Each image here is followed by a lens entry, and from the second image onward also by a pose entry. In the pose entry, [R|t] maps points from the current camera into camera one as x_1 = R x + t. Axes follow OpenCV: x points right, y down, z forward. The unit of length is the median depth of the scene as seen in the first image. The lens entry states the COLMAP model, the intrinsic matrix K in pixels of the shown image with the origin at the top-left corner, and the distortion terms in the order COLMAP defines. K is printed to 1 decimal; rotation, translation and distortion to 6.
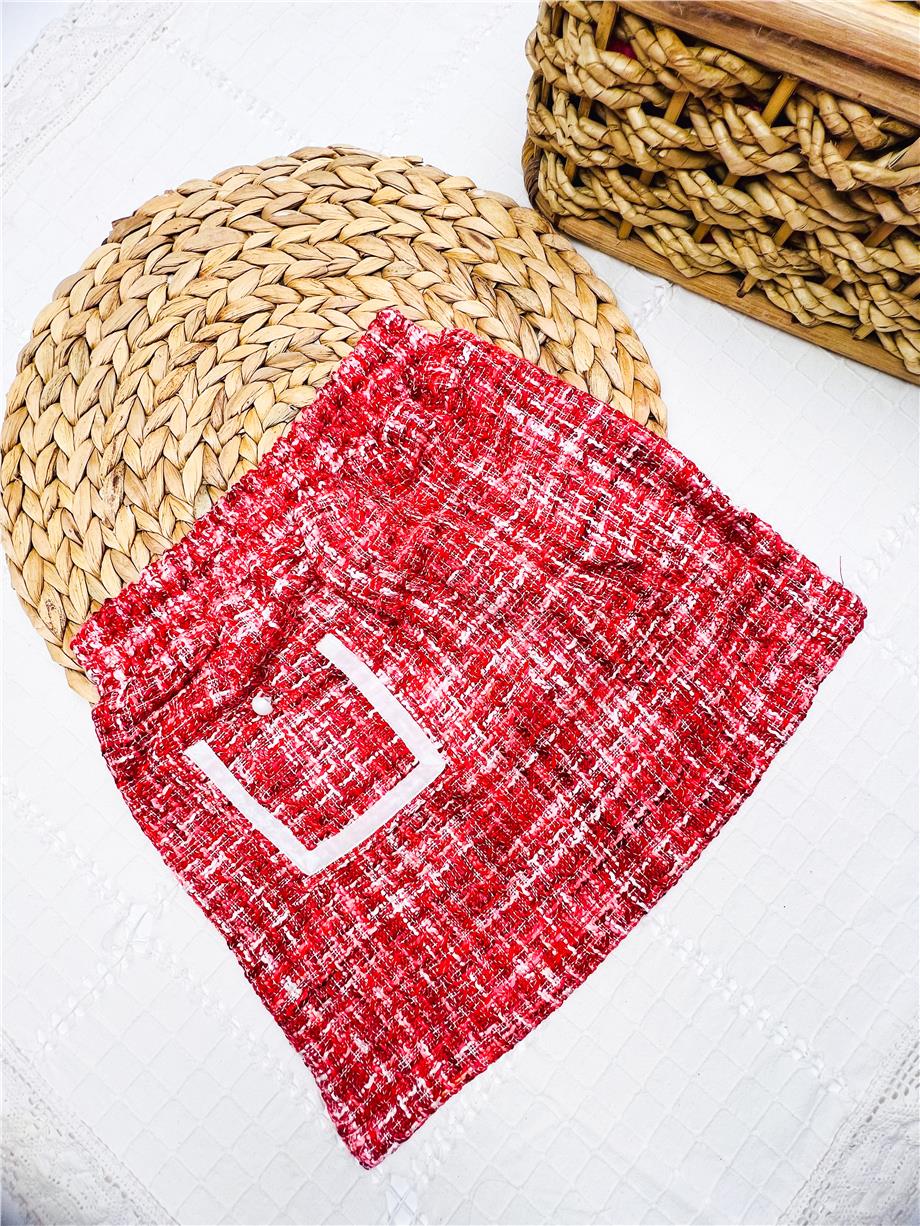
lens RADIAL K [[497.7, 0, 458.1], [0, 497.7, 611.8], [0, 0, 1]] dist [-0.002419, -0.000013]
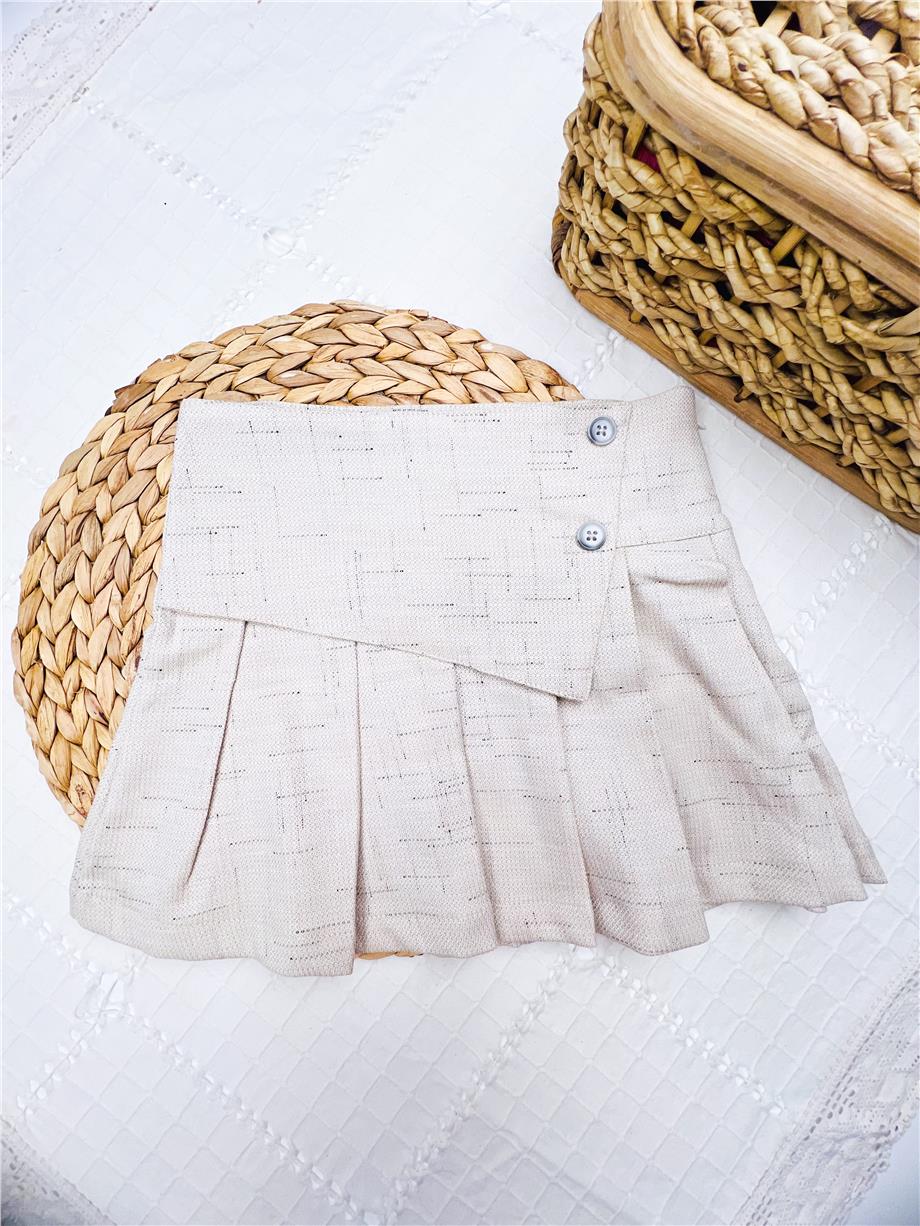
lens RADIAL K [[497.7, 0, 458.1], [0, 497.7, 611.8], [0, 0, 1]] dist [-0.002419, -0.000013]
pose [[0.982940, 0.183889, 0.003854, 0.103627], [-0.183906, 0.982263, 0.036586, -0.177324], [0.002942, -0.036670, 0.999323, -0.035421]]
